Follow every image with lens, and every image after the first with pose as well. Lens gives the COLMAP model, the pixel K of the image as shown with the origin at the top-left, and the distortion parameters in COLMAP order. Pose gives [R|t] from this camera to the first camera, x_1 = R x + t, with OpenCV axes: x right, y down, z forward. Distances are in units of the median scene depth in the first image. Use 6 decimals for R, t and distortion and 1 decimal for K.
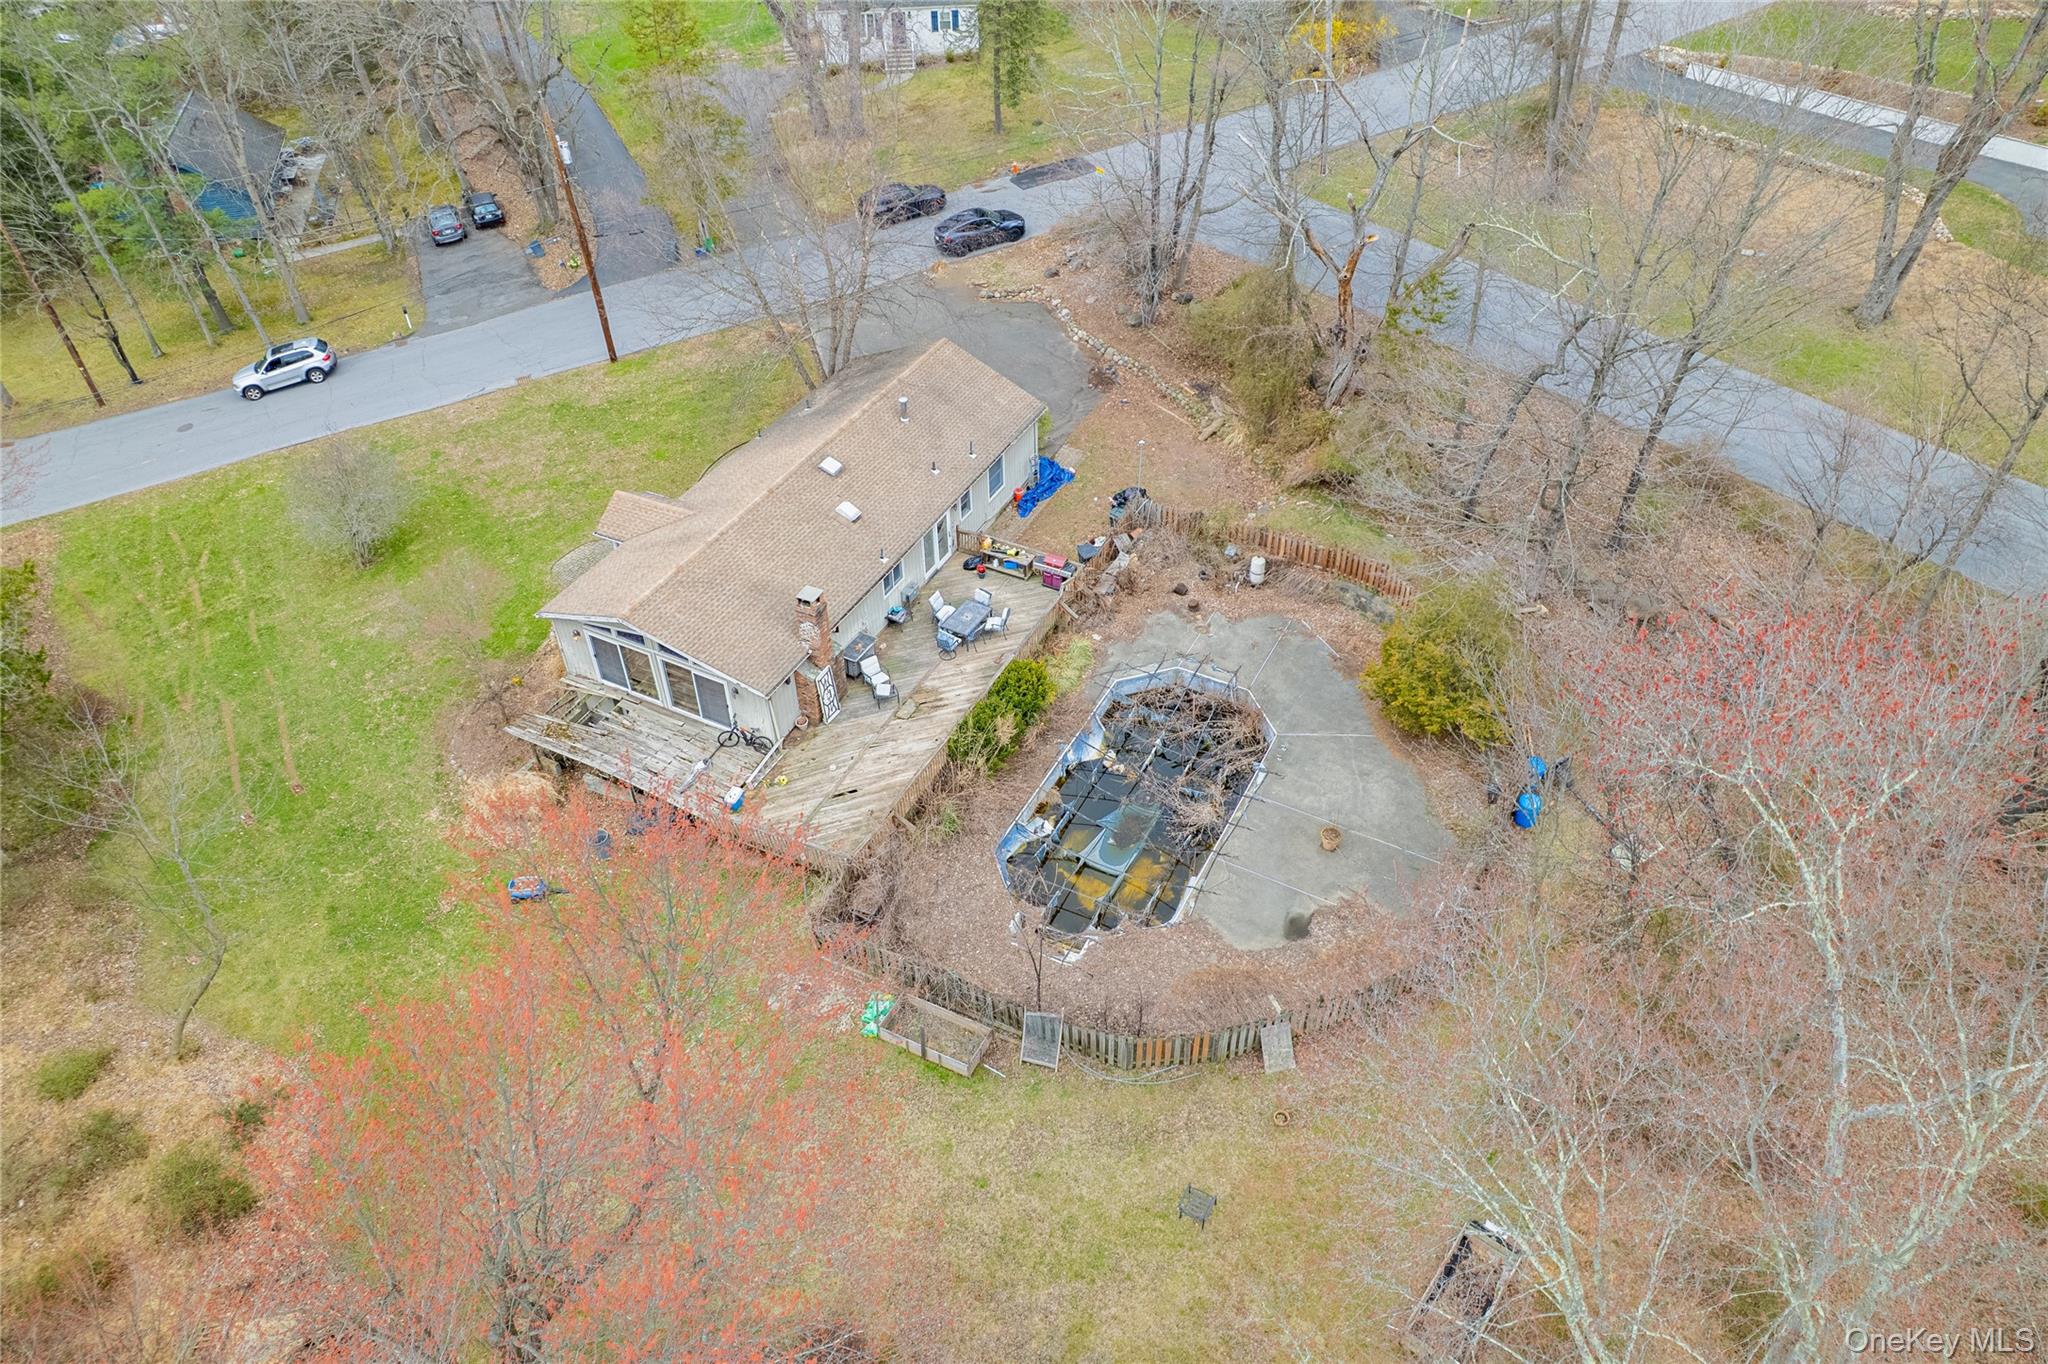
lens RADIAL K [[1309.4, 0, 1018.3], [0, 1309.4, 705.5], [0, 0, 1]] dist [-0.076762, 0.066959]
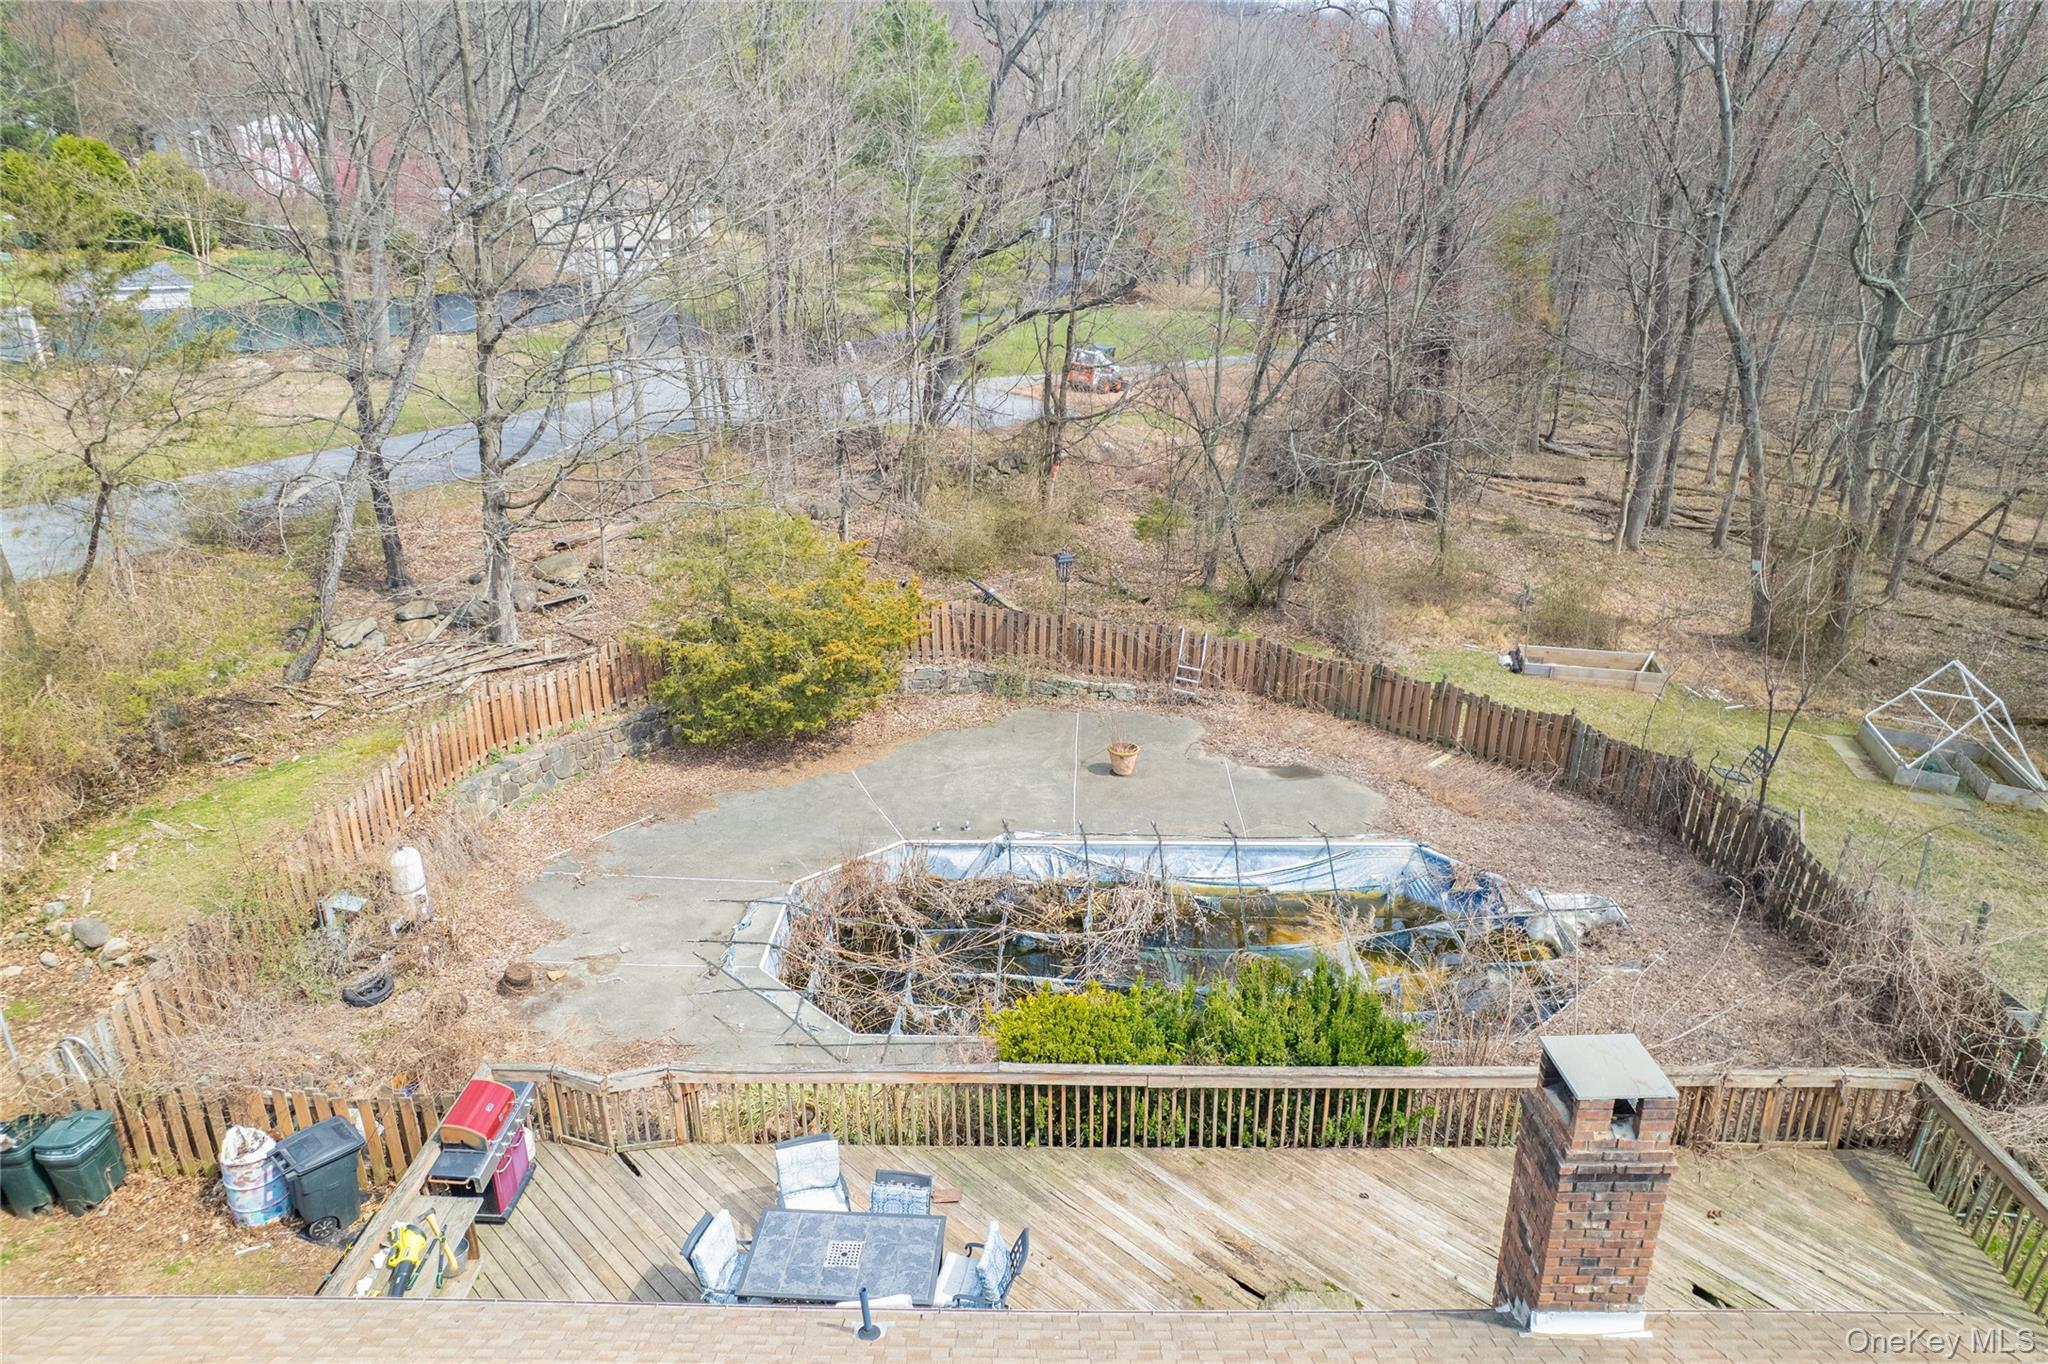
lens RADIAL K [[1309.4, 0, 1018.3], [0, 1309.4, 705.5], [0, 0, 1]] dist [-0.076762, 0.066959]
pose [[-0.435940, -0.310242, 0.844811, -0.220632], [0.610904, 0.587303, 0.530916, -0.229382], [-0.660873, 0.747546, -0.066501, 0.839560]]
